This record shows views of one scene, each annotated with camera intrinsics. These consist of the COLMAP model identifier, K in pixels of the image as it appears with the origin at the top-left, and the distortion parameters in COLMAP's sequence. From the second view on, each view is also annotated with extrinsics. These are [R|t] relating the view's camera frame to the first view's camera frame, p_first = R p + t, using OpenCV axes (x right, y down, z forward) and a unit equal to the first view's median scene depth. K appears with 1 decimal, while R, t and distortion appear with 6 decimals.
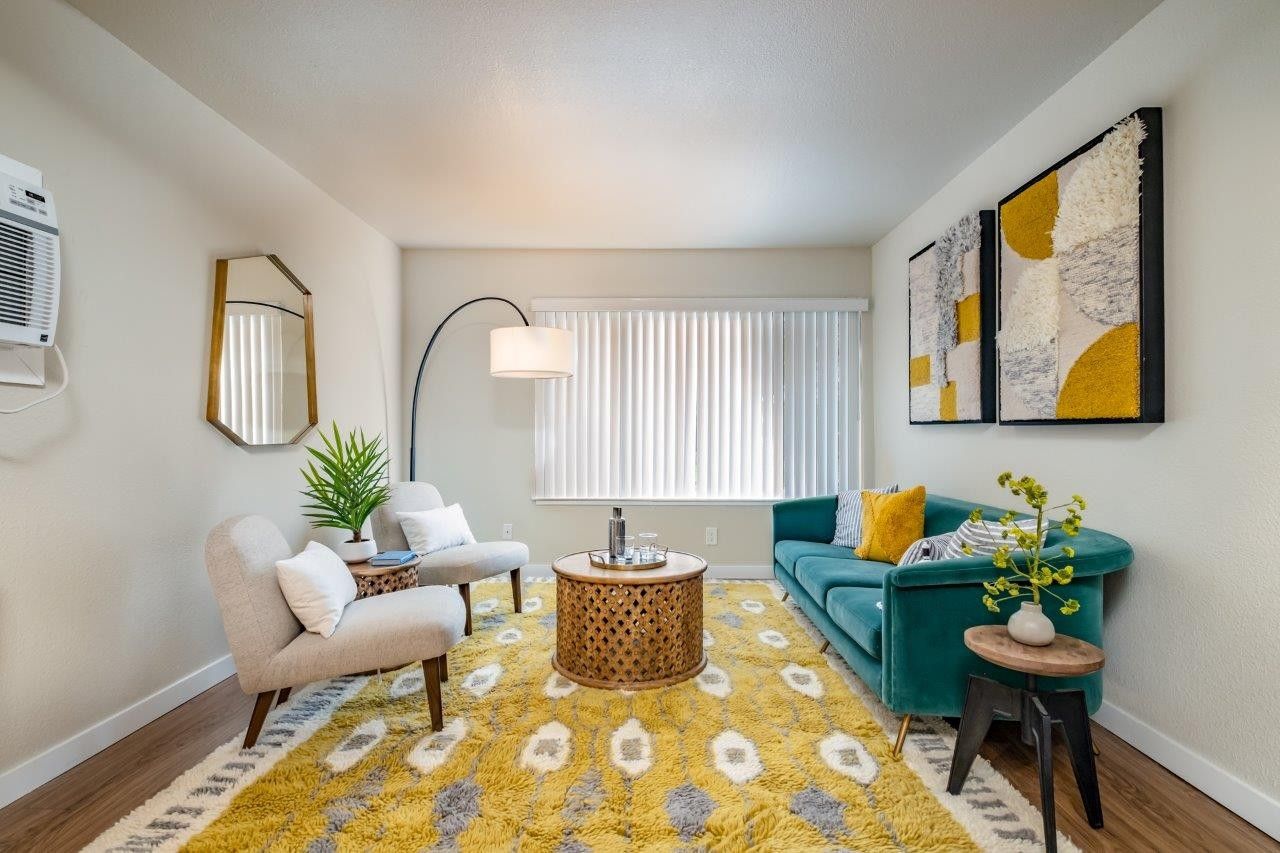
lens RADIAL K [[612.8, 0, 640.0], [0, 612.8, 426.5], [0, 0, 1]] dist [0.000518, -0.000034]
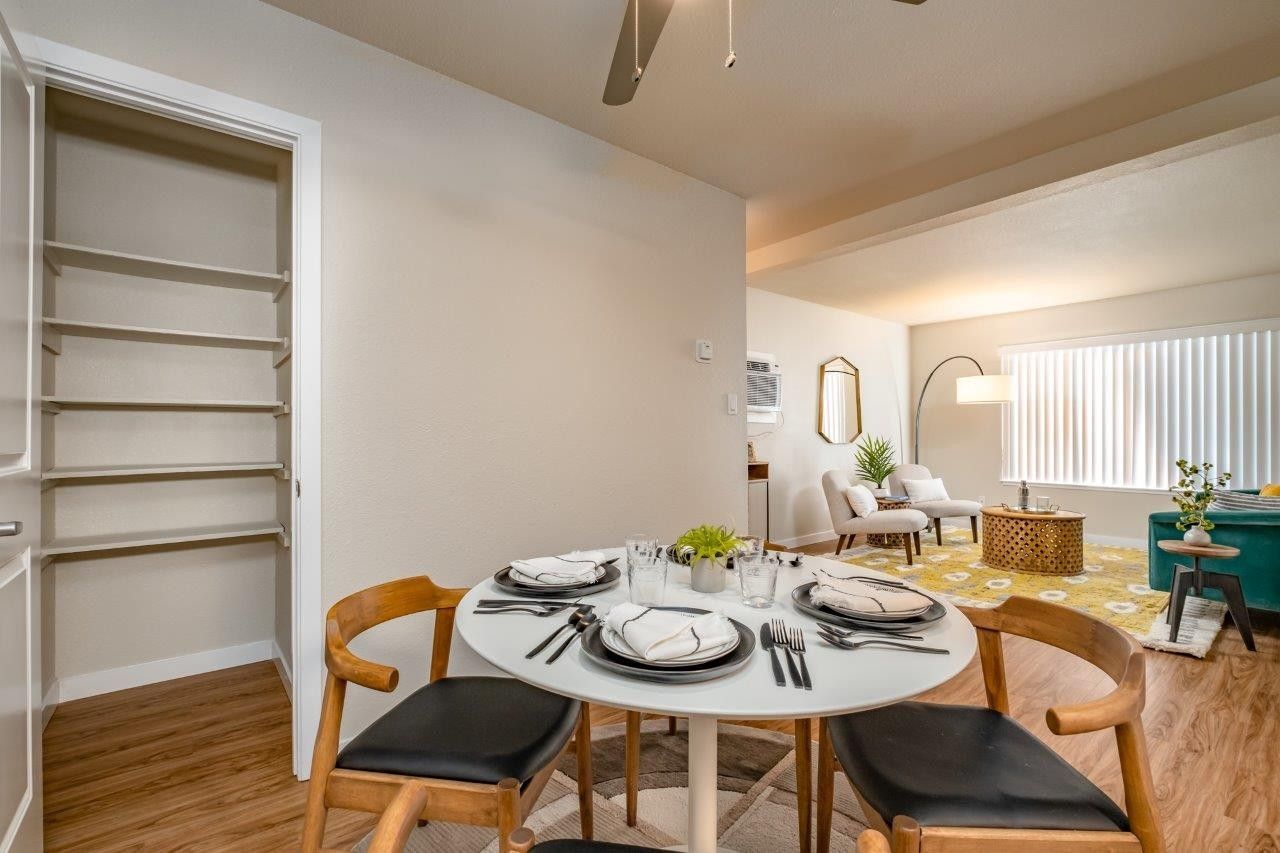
lens RADIAL K [[553.8, 0, 640.0], [0, 553.8, 426.5], [0, 0, 1]] dist [0.001482, 0.000238]
pose [[0.637761, -0.012052, -0.770140, 0.521007], [0.012990, 0.999904, -0.004890, -0.030988], [0.770125, -0.006885, 0.637856, -0.918690]]
